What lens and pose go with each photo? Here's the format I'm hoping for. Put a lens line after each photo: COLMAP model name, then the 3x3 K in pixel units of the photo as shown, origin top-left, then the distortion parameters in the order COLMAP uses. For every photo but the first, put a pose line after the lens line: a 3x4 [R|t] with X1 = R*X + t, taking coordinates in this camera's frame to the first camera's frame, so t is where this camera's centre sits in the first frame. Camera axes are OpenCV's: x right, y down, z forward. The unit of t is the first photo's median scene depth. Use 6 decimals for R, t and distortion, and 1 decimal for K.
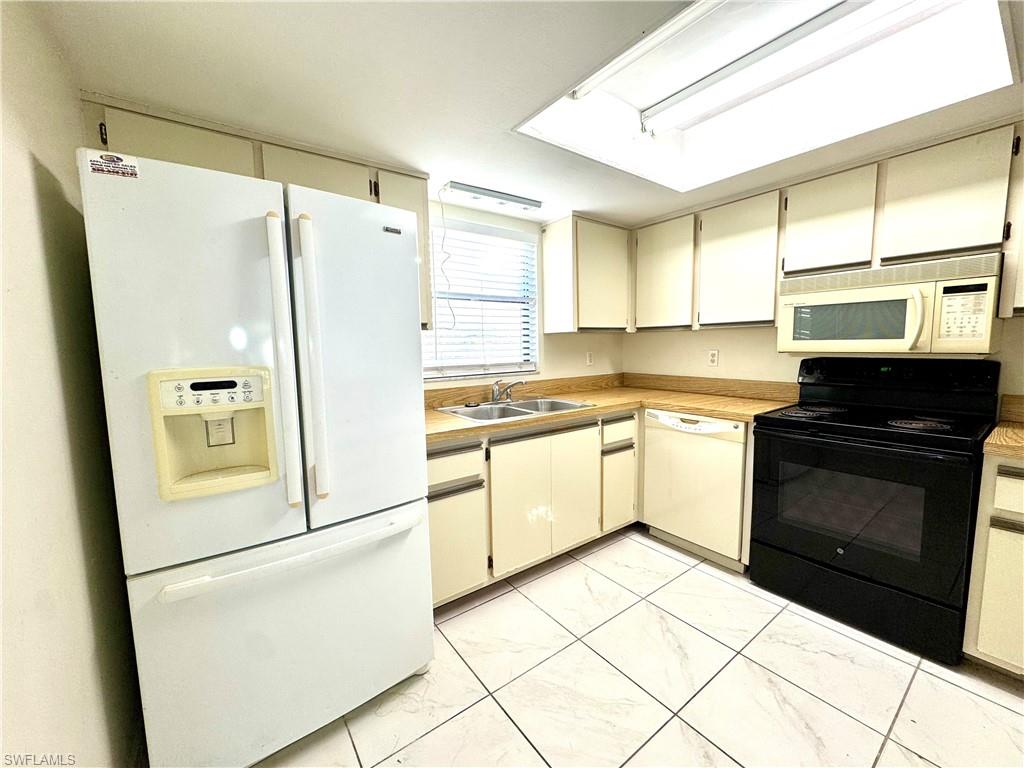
lens RADIAL K [[405.5, 0, 512.6], [0, 405.5, 385.0], [0, 0, 1]] dist [-0.005953, 0.000278]
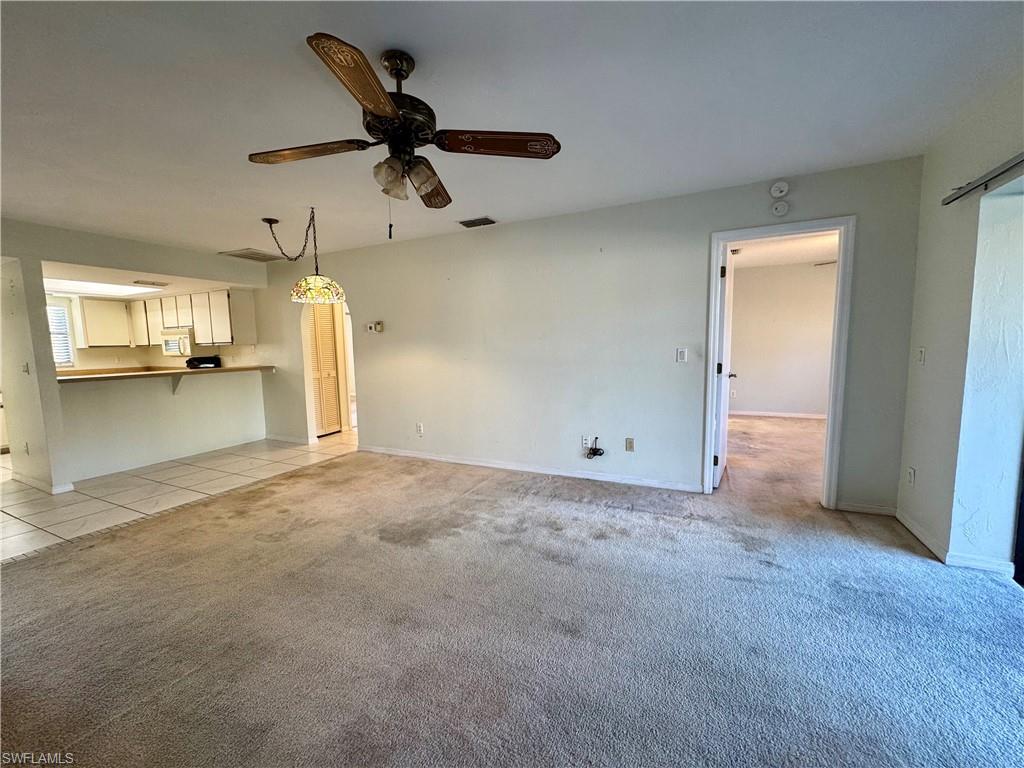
lens RADIAL K [[405.5, 0, 512.6], [0, 405.5, 385.0], [0, 0, 1]] dist [-0.005953, 0.000278]
pose [[0.881866, -0.046961, 0.469157, 1.313985], [0.050008, 0.998731, 0.005970, 0.202203], [-0.468842, 0.018197, 0.883095, -2.339048]]
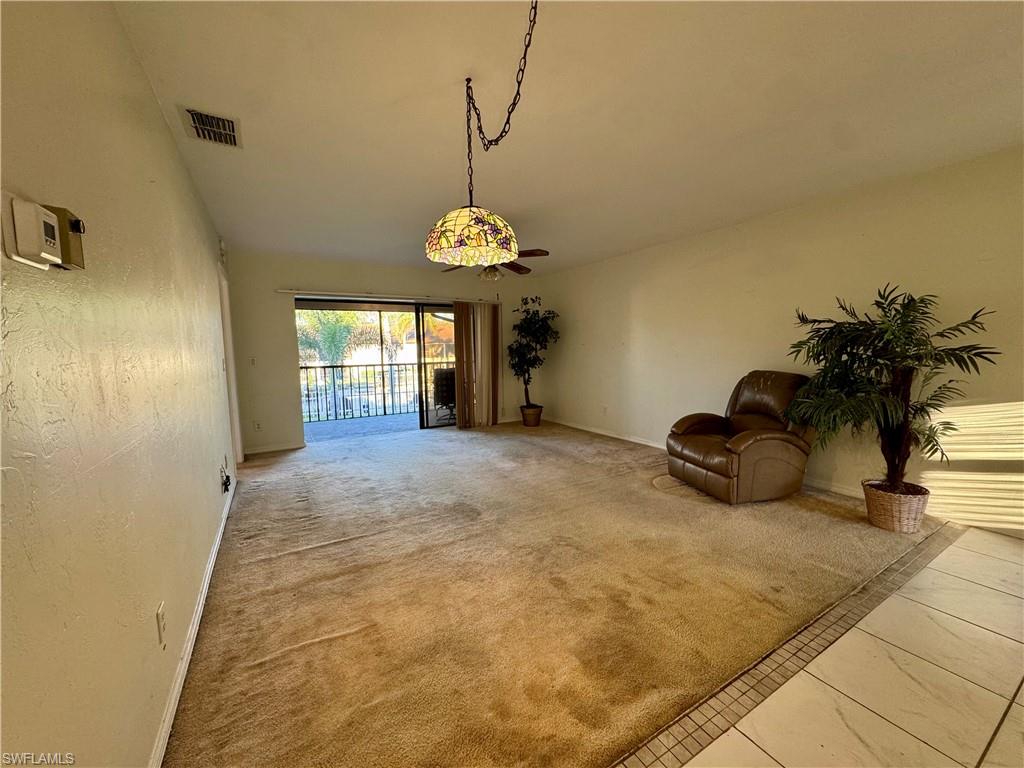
lens RADIAL K [[405.5, 0, 512.6], [0, 405.5, 385.0], [0, 0, 1]] dist [-0.005953, 0.000278]
pose [[-0.993987, 0.027386, 0.106014, 1.248482], [0.046983, 0.981229, 0.187035, -0.018873], [-0.098902, 0.190891, -0.976616, -0.018916]]
